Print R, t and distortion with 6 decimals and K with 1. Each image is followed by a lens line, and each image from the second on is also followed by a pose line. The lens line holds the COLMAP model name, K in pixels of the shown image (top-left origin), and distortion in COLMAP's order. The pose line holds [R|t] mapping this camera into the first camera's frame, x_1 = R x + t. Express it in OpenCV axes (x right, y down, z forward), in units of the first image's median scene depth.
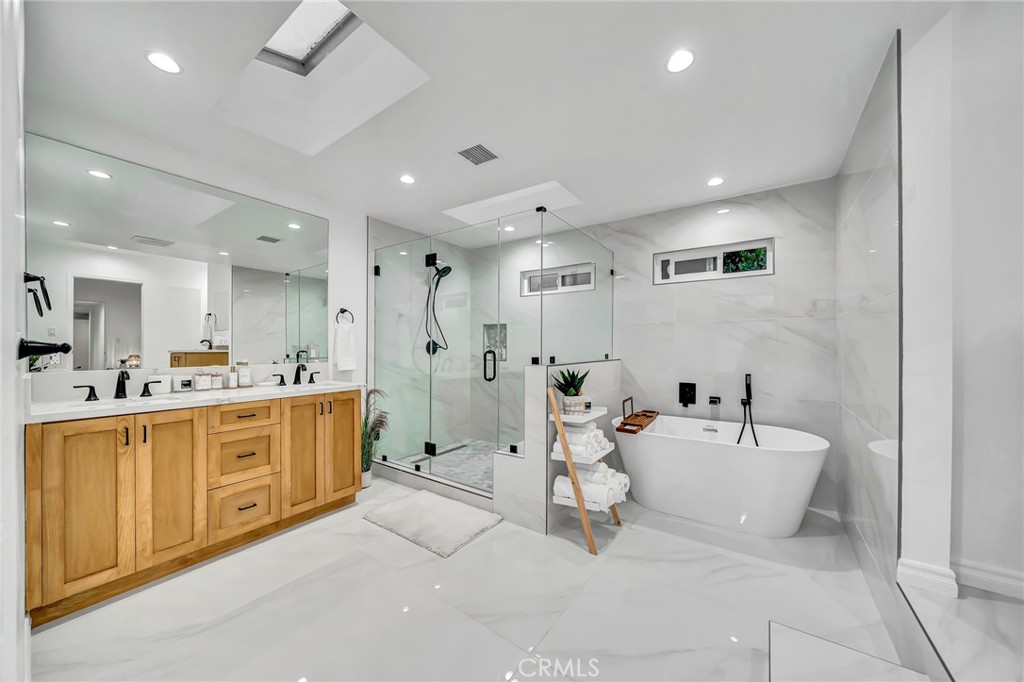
lens RADIAL K [[358.9, 0, 512.0], [0, 358.9, 341.0], [0, 0, 1]] dist [-0.001960, -0.000234]
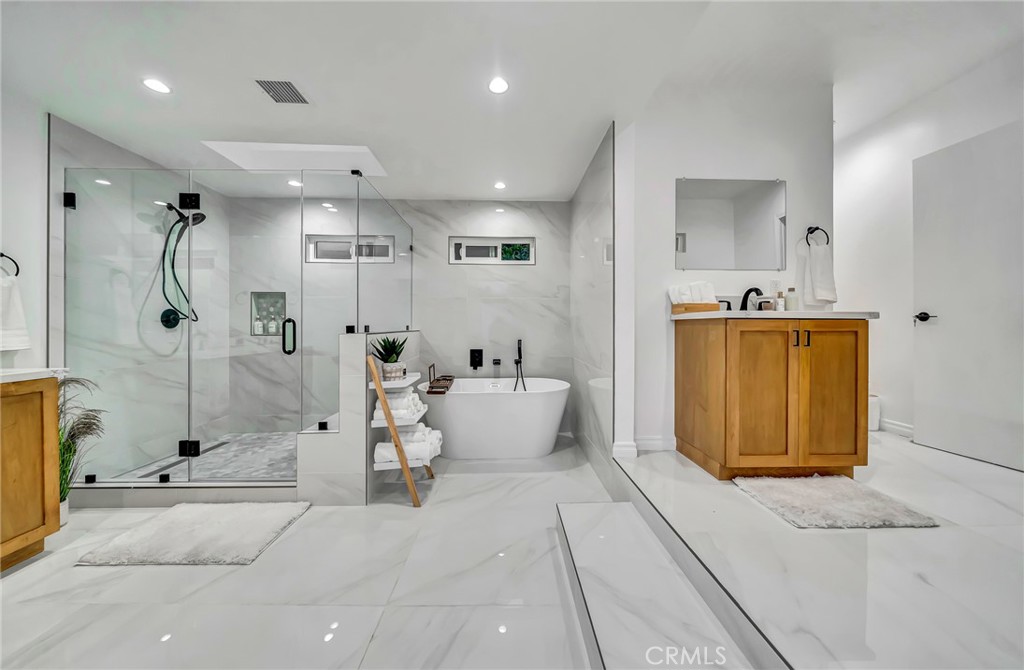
lens RADIAL K [[357.1, 0, 511.9], [0, 357.1, 318.9], [0, 0, 1]] dist [-0.000330, -0.000019]
pose [[0.802356, 0.009766, 0.596766, -0.137624], [-0.007320, 0.999952, -0.006522, 0.026481], [-0.596801, 0.000865, 0.802389, -0.018680]]
